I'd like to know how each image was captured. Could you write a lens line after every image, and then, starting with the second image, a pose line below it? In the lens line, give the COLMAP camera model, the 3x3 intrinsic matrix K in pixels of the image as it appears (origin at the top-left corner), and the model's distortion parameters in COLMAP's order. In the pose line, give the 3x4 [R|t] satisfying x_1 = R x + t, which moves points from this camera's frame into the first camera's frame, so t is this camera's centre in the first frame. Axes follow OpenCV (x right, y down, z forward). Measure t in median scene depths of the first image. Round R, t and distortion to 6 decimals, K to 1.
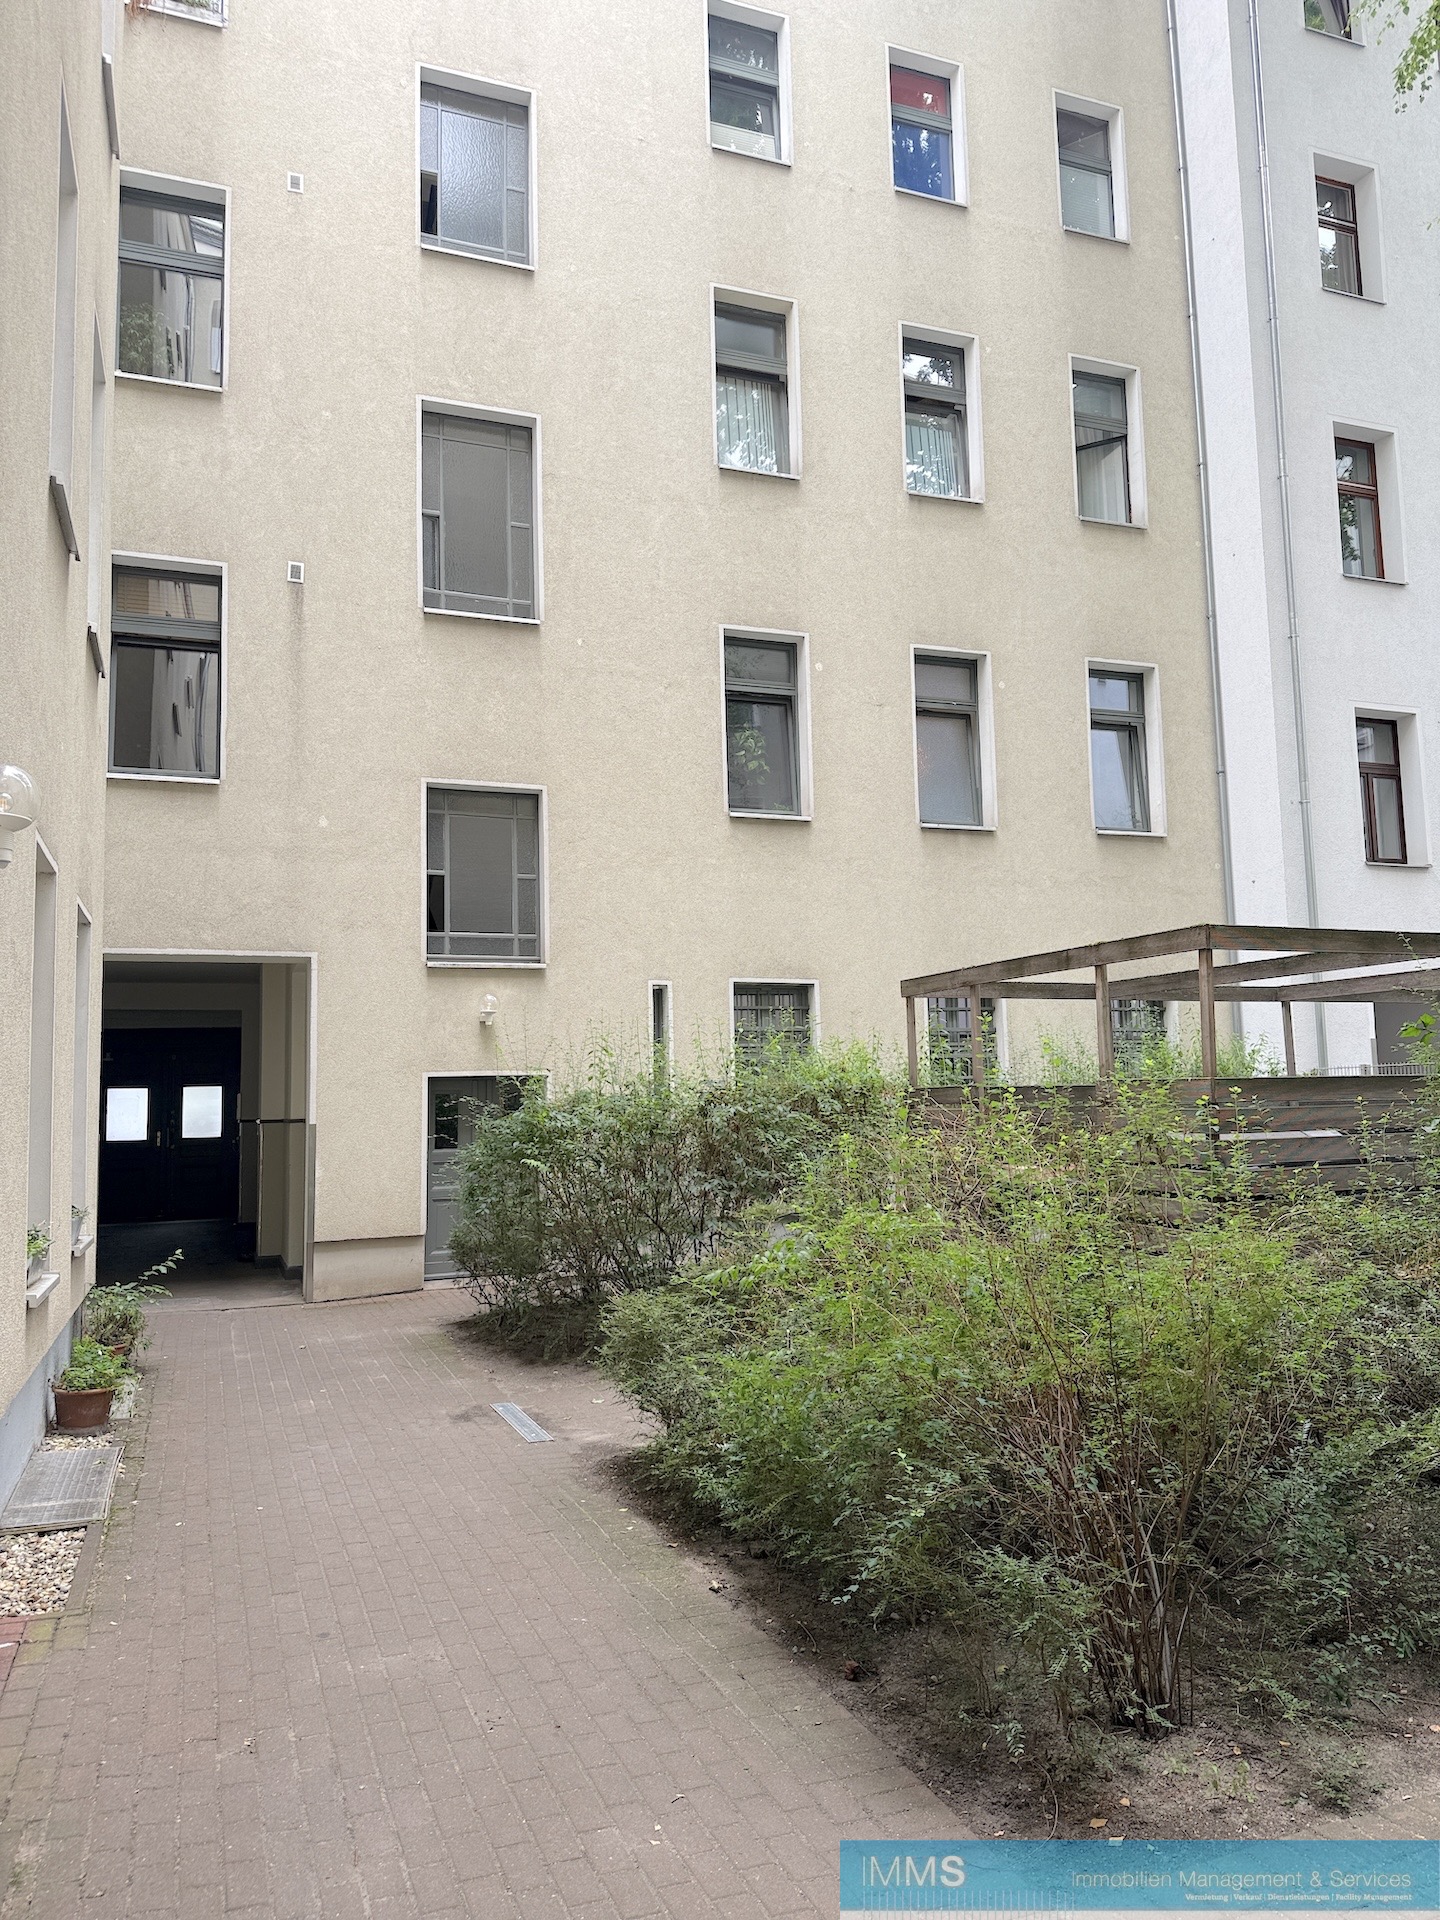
lens RADIAL K [[1348.3, 0, 719.2], [0, 1348.3, 961.0], [0, 0, 1]] dist [-0.003462, -0.003245]
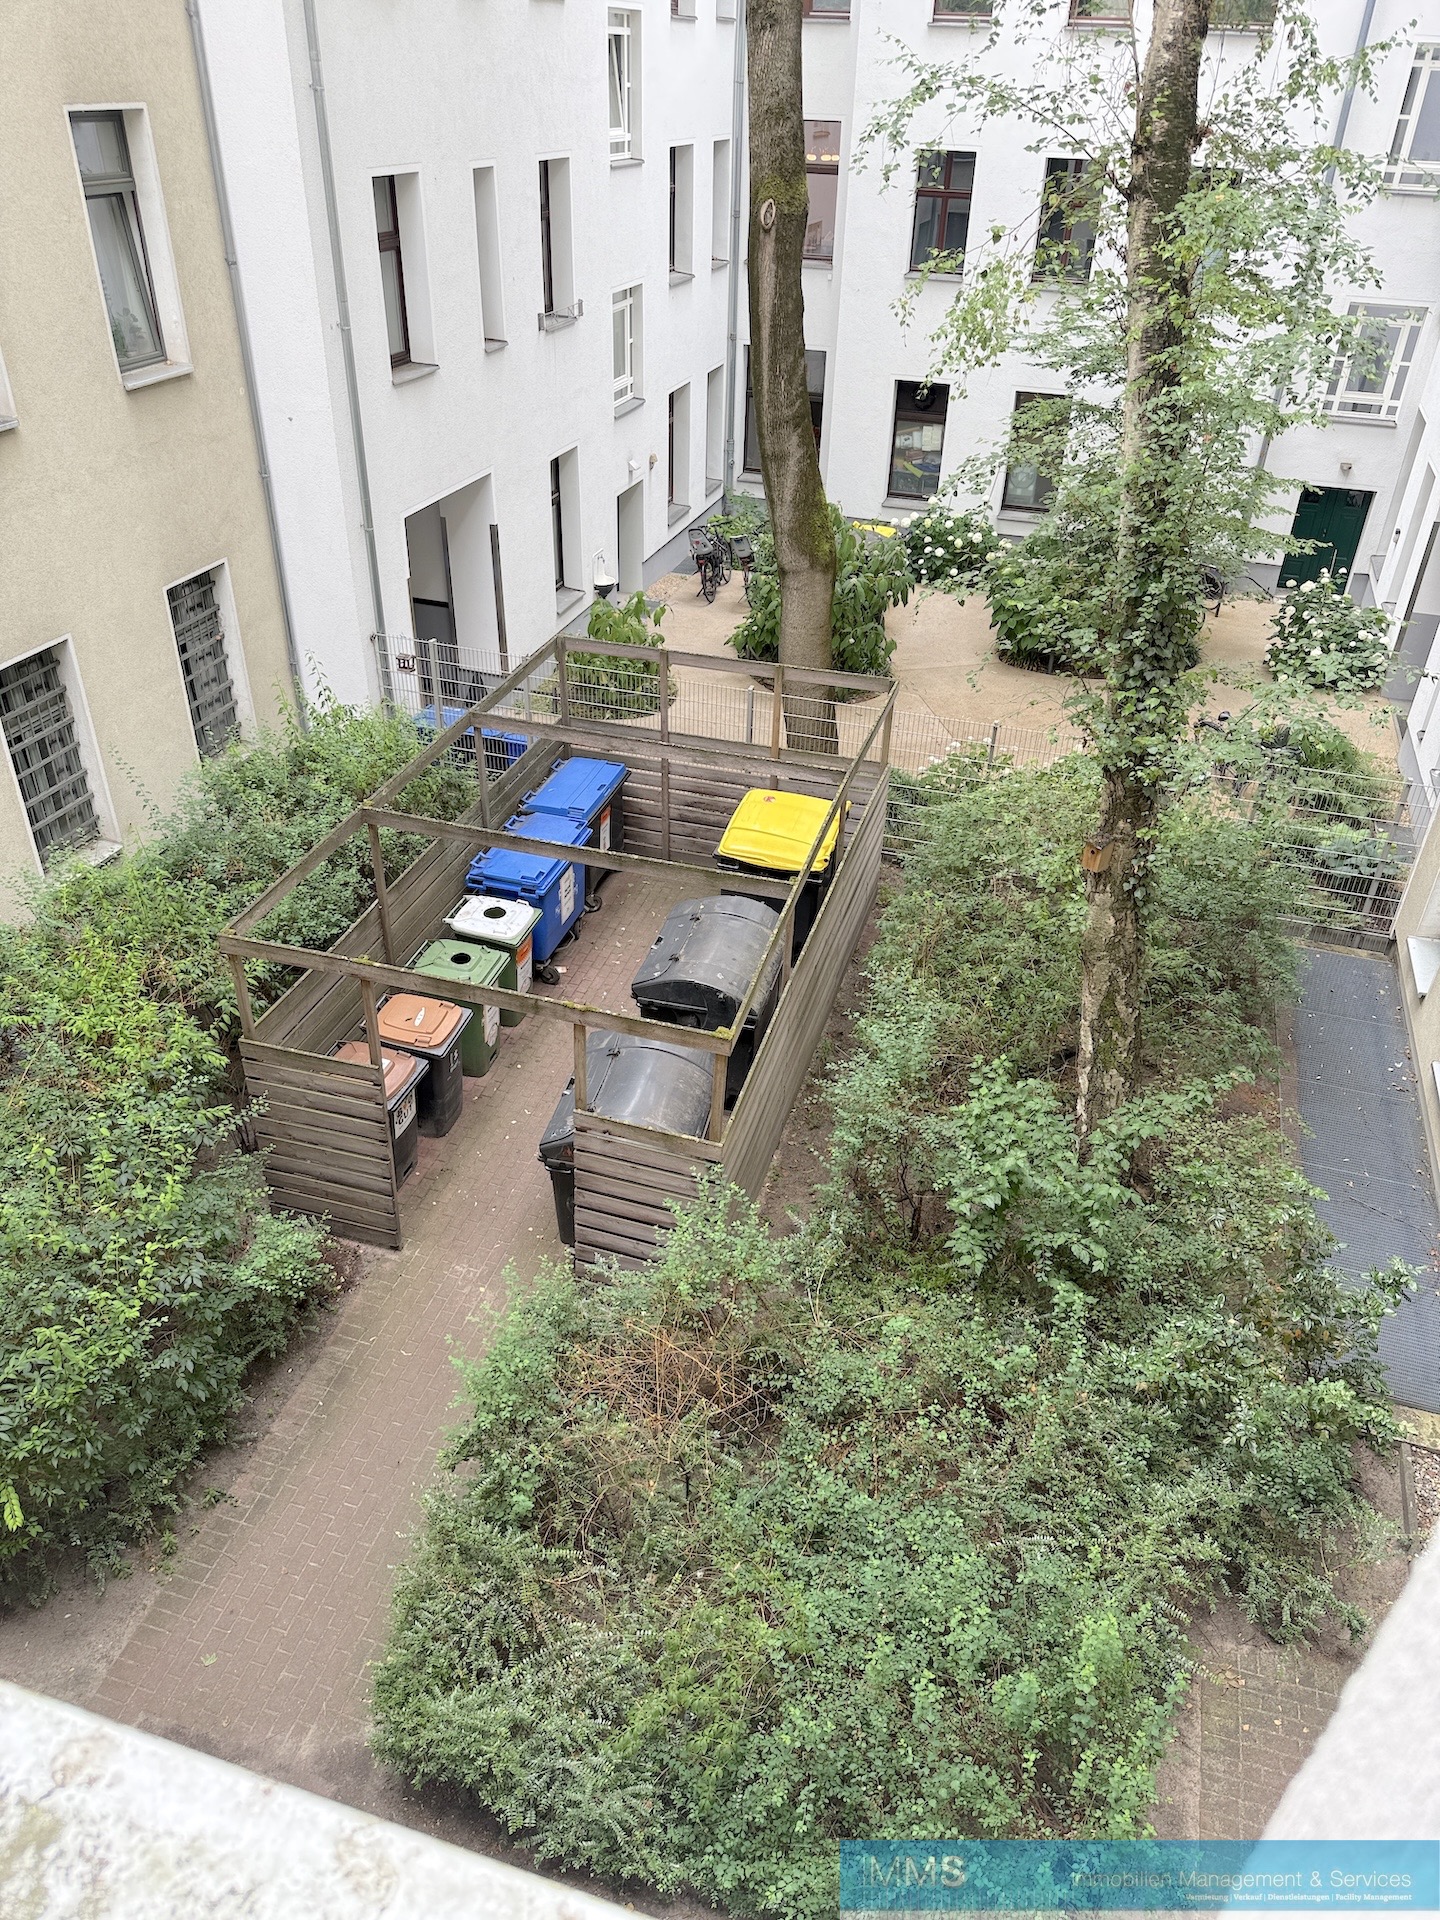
lens RADIAL K [[1348.3, 0, 717.2], [0, 1348.3, 960.3], [0, 0, 1]] dist [-0.003462, -0.003245]
pose [[0.601419, -0.411777, 0.684643, -0.161367], [-0.111999, 0.805029, 0.582567, -0.302068], [-0.791045, -0.427046, 0.438041, 0.263449]]
